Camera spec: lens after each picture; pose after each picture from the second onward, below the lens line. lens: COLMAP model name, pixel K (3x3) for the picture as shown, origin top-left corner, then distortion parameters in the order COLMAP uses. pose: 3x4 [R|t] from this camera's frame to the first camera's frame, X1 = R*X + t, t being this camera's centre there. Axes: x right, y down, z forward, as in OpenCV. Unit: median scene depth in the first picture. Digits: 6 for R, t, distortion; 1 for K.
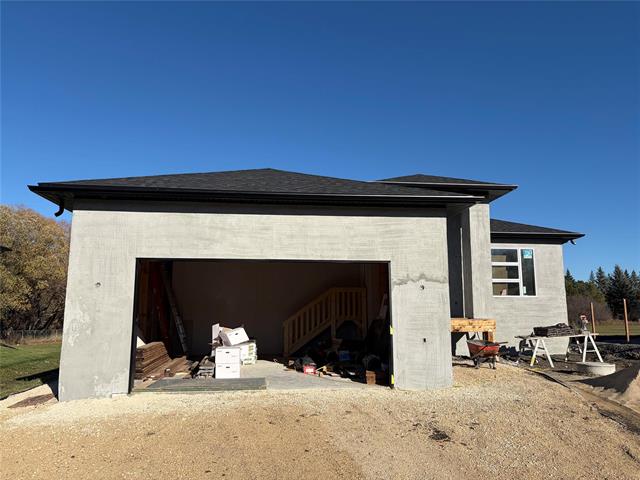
lens RADIAL K [[487.9, 0, 307.2], [0, 487.9, 241.3], [0, 0, 1]] dist [0.022985, -0.001720]
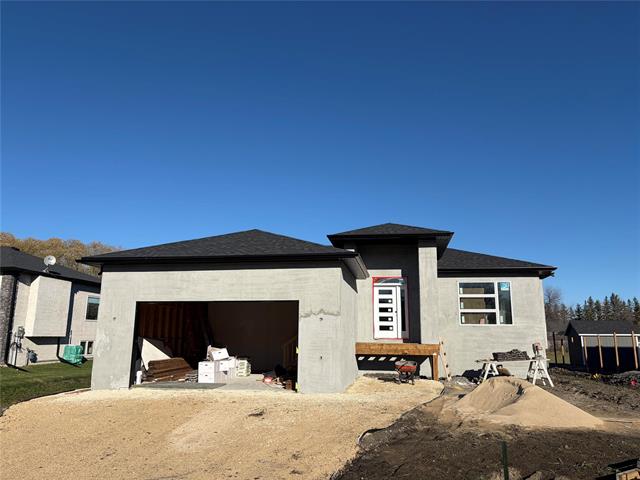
lens RADIAL K [[487.9, 0, 307.2], [0, 487.9, 241.3], [0, 0, 1]] dist [0.022985, -0.001720]
pose [[0.957544, -0.048409, -0.284194, 0.590490], [0.033253, 0.997767, -0.057917, -0.046113], [0.286364, 0.046008, 0.957016, -0.334907]]
